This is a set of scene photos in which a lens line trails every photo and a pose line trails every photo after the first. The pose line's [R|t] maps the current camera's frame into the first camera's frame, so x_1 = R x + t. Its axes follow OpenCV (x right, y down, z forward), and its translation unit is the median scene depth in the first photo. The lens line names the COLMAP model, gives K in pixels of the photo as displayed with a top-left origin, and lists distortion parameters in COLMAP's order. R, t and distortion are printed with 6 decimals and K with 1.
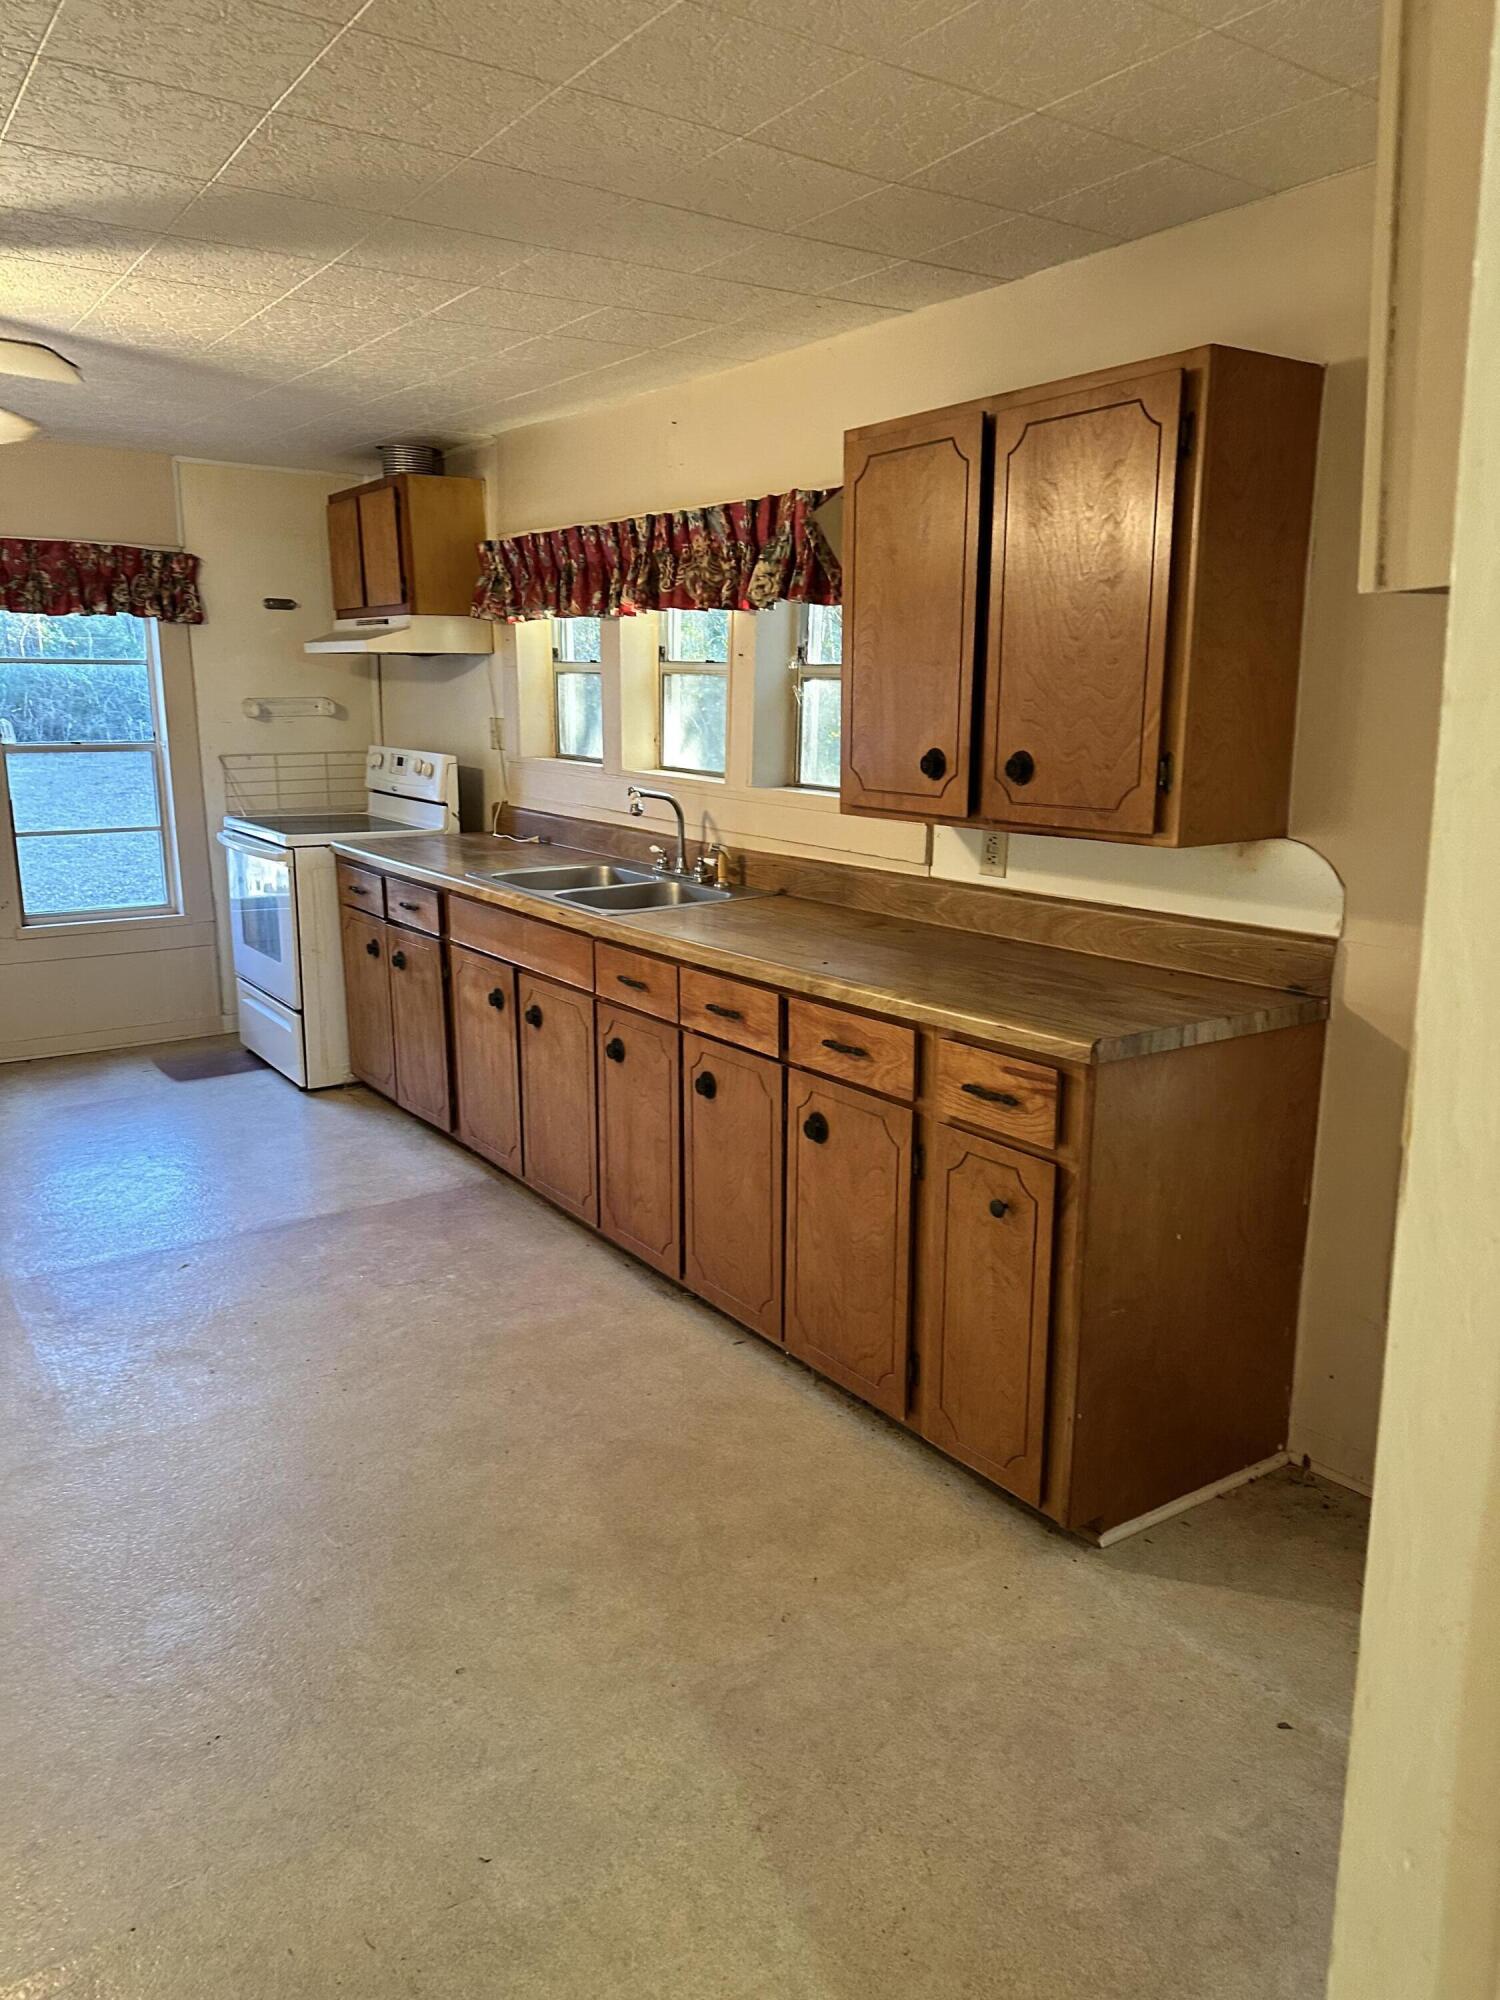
lens RADIAL K [[1396.6, 0, 739.3], [0, 1396.6, 988.8], [0, 0, 1]] dist [0.105503, -0.139387]
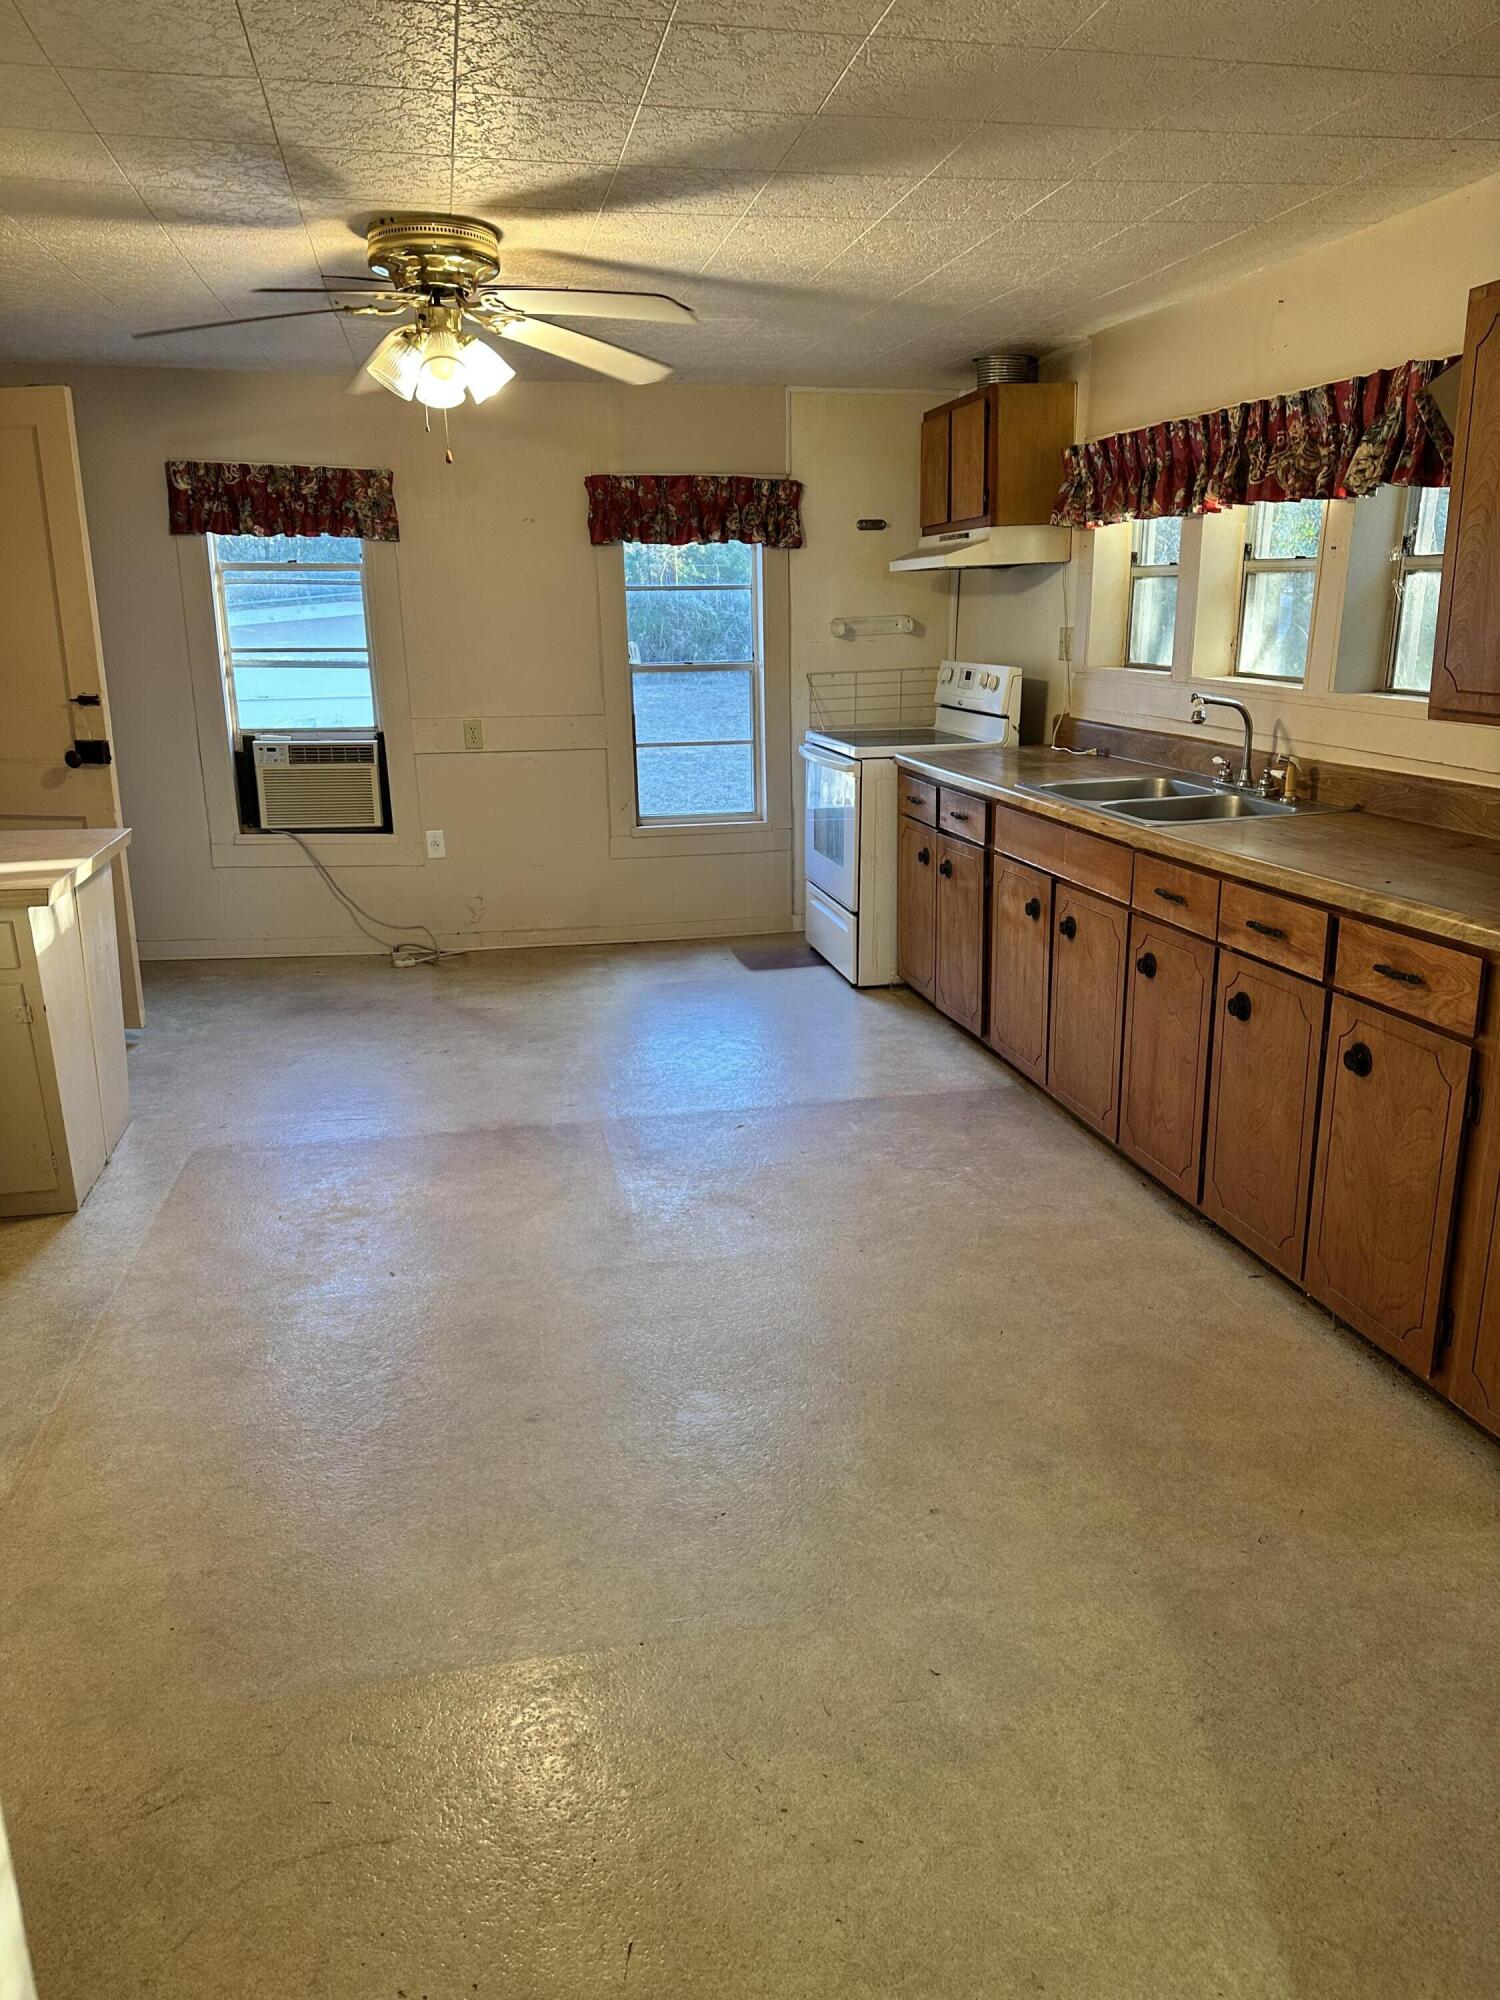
lens RADIAL K [[1396.6, 0, 724.3], [0, 1396.6, 987.6], [0, 0, 1]] dist [0.105503, -0.139387]
pose [[0.915449, 0.085745, -0.393194, 0.029484], [-0.064976, 0.995711, 0.065860, 0.014335], [0.397155, -0.034744, 0.917094, -0.023640]]
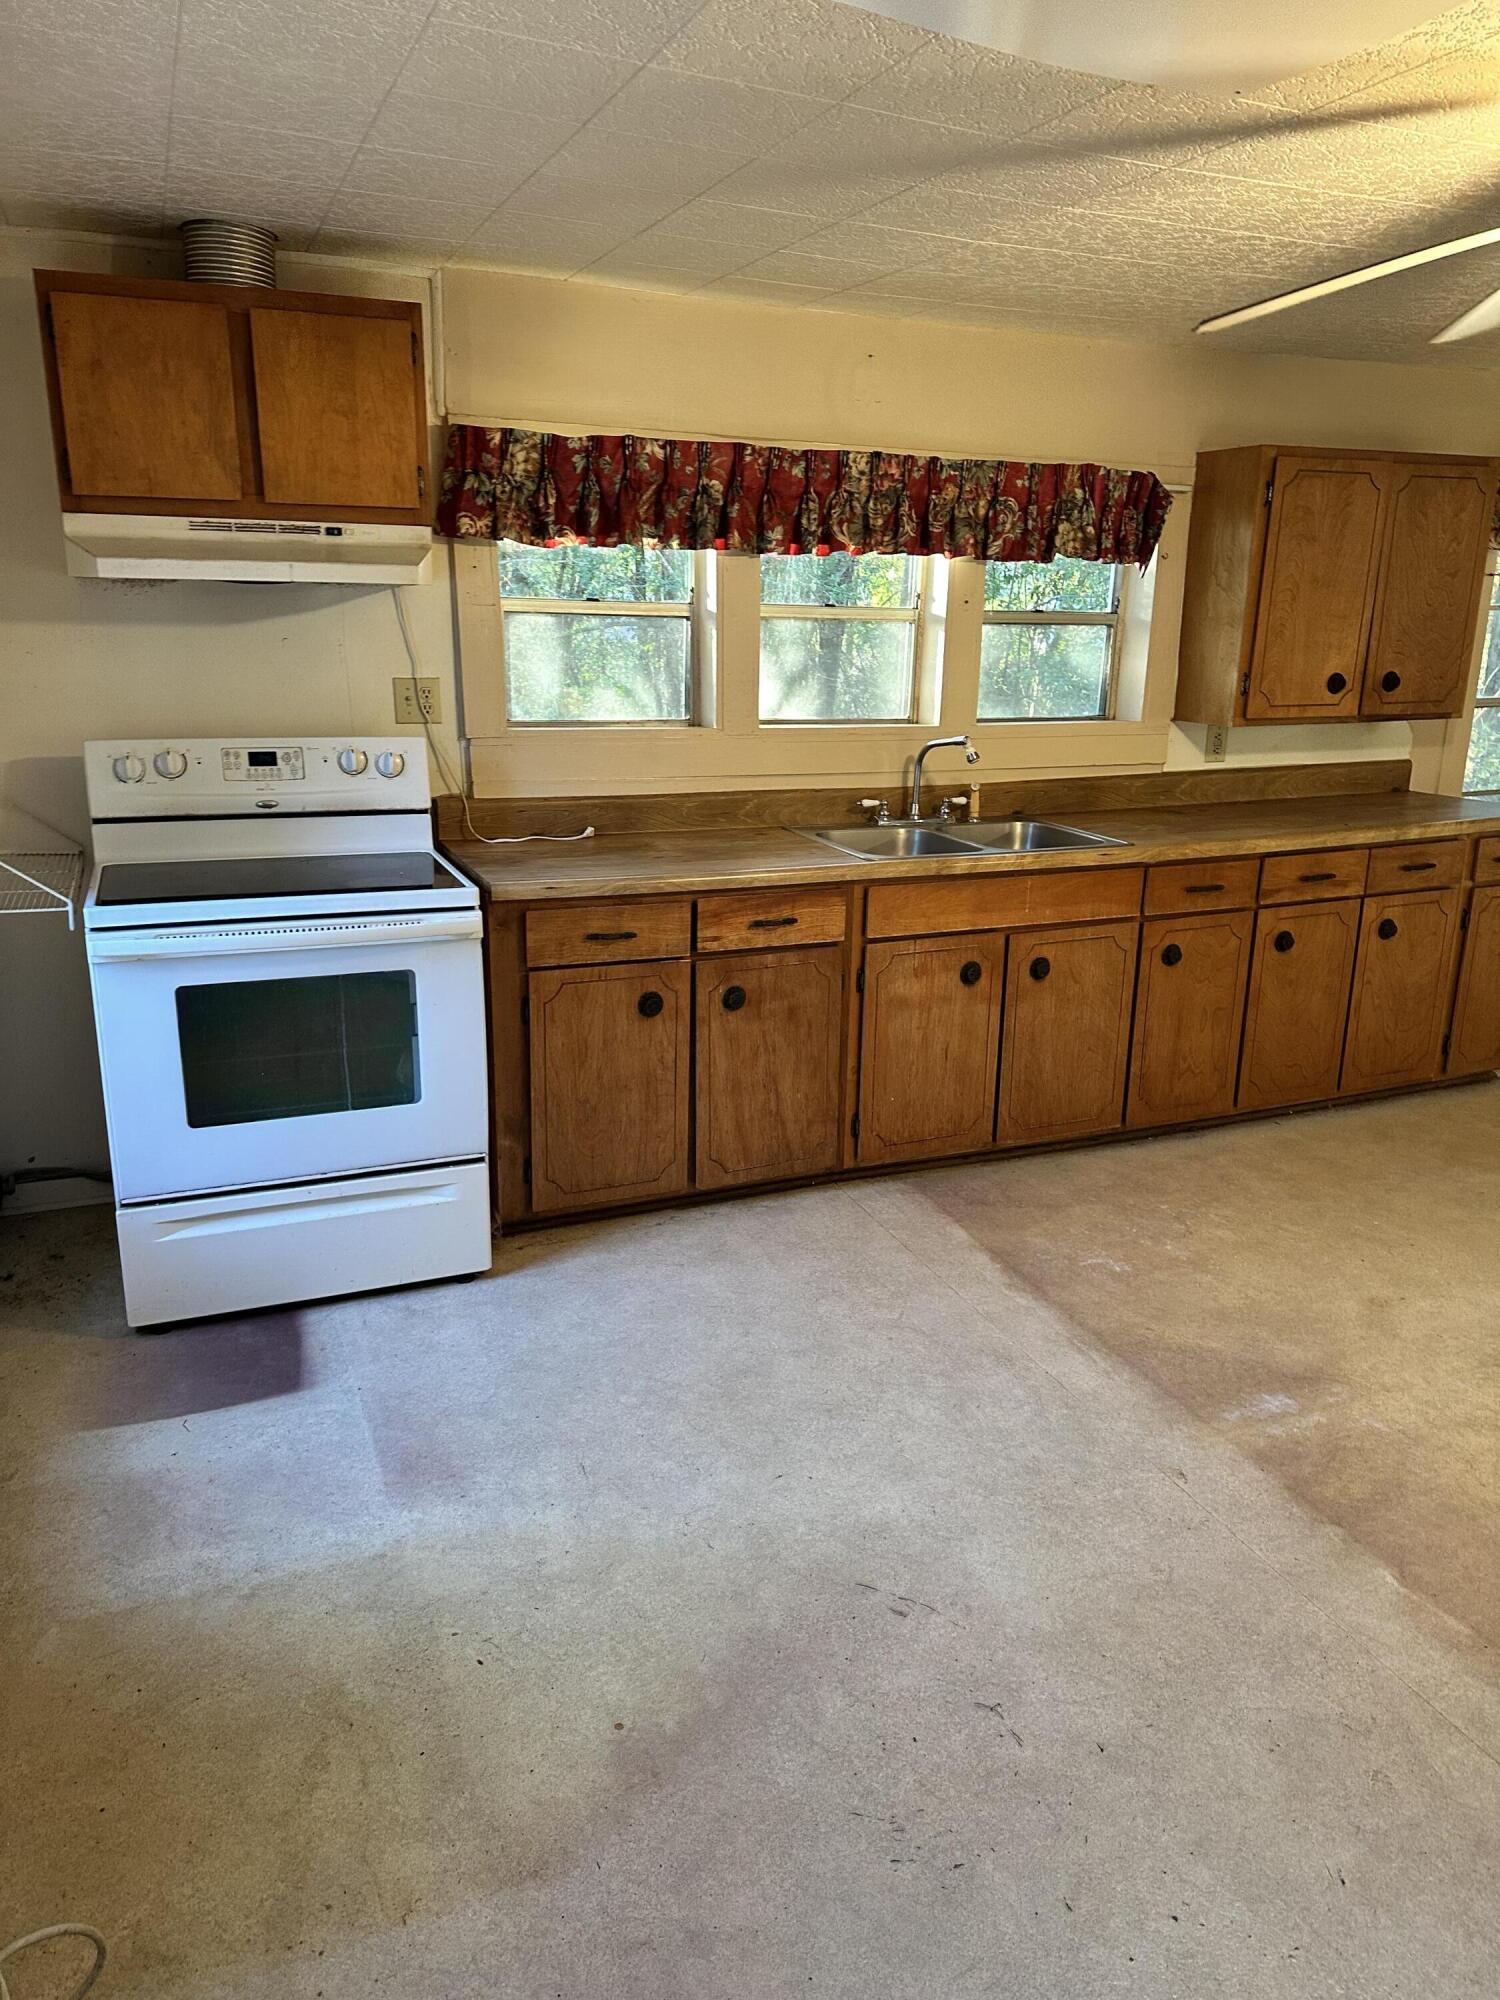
lens RADIAL K [[1396.6, 0, 731.0], [0, 1396.6, 1002.4], [0, 0, 1]] dist [0.105503, -0.139387]
pose [[0.222221, -0.269491, 0.937012, -1.280890], [0.196735, 0.953668, 0.227624, -0.257669], [-0.954941, 0.133761, 0.264944, 1.051128]]
